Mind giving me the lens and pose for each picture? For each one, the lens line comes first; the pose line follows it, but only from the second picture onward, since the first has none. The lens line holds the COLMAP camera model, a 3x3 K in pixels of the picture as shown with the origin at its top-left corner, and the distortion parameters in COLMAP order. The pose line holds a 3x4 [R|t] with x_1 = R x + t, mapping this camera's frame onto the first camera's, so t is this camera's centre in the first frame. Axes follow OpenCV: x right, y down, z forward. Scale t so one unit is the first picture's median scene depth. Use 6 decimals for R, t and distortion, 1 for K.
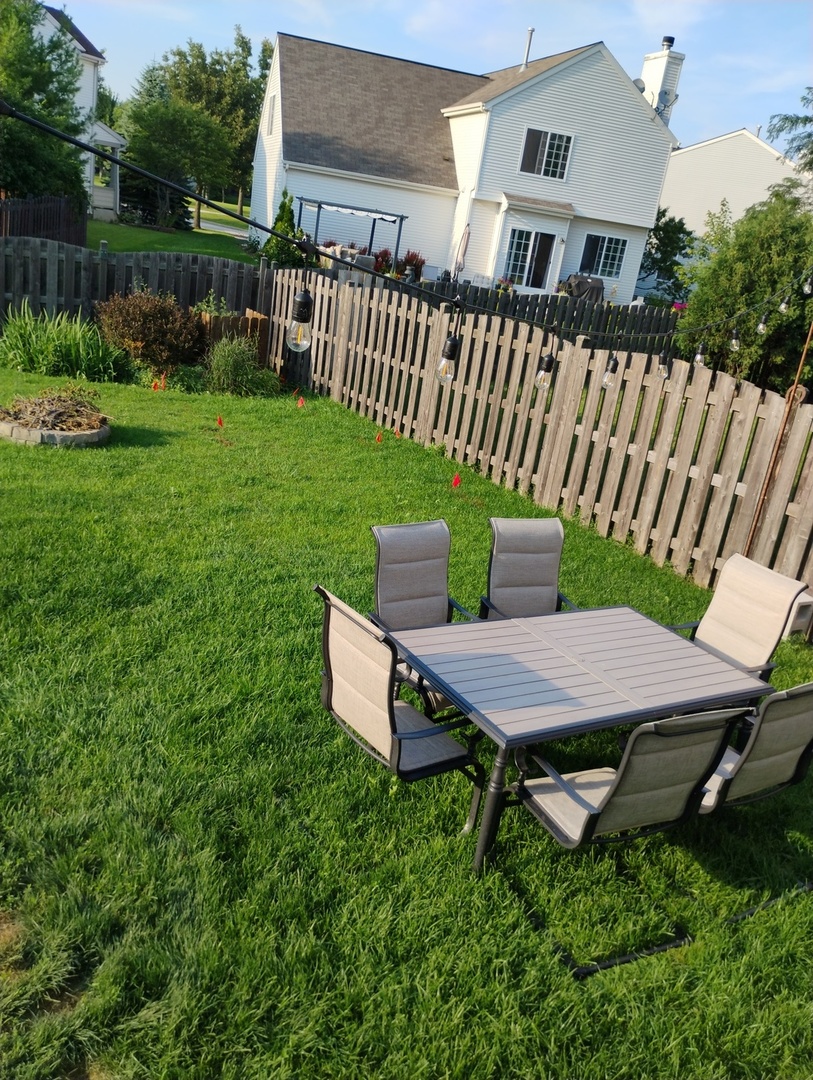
lens RADIAL K [[900.1, 0, 407.3], [0, 900.1, 537.3], [0, 0, 1]] dist [0.055097, -0.071461]
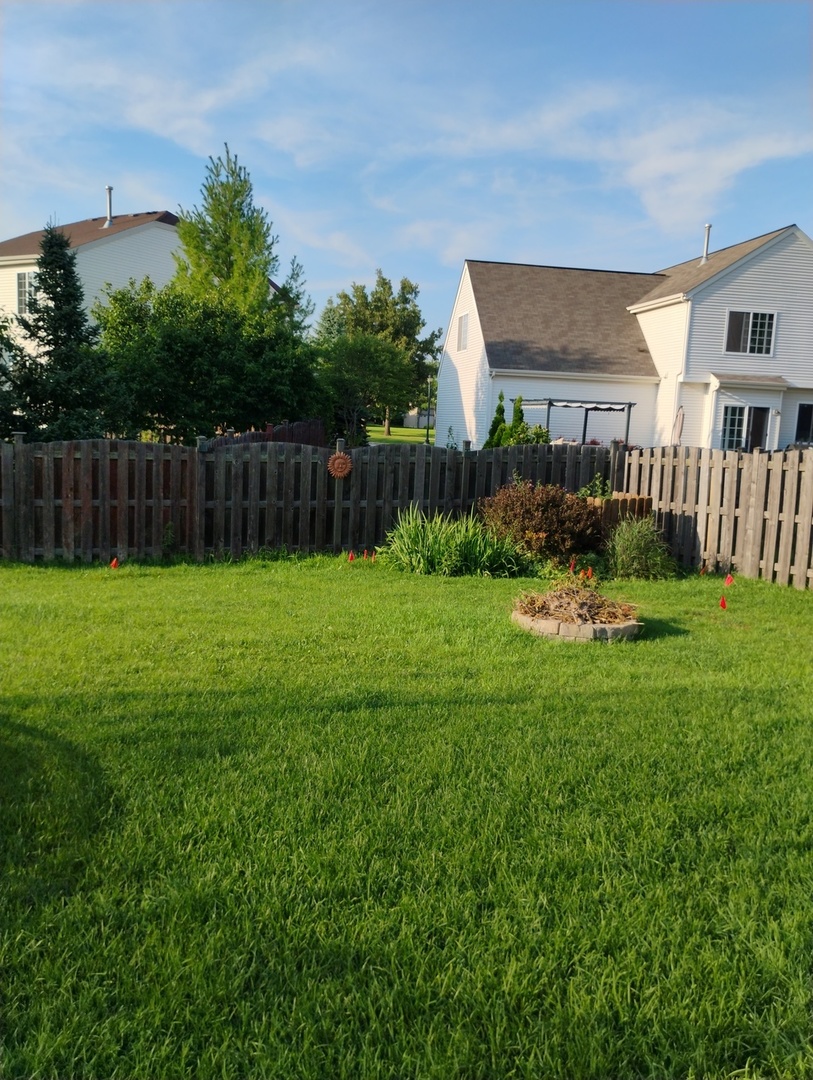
lens RADIAL K [[900.1, 0, 402.9], [0, 900.1, 537.0], [0, 0, 1]] dist [0.055097, -0.071461]
pose [[0.989901, -0.092734, -0.107220, -0.139678], [0.066808, 0.972270, -0.224115, -0.004656], [0.125030, 0.214689, 0.968647, 0.031208]]
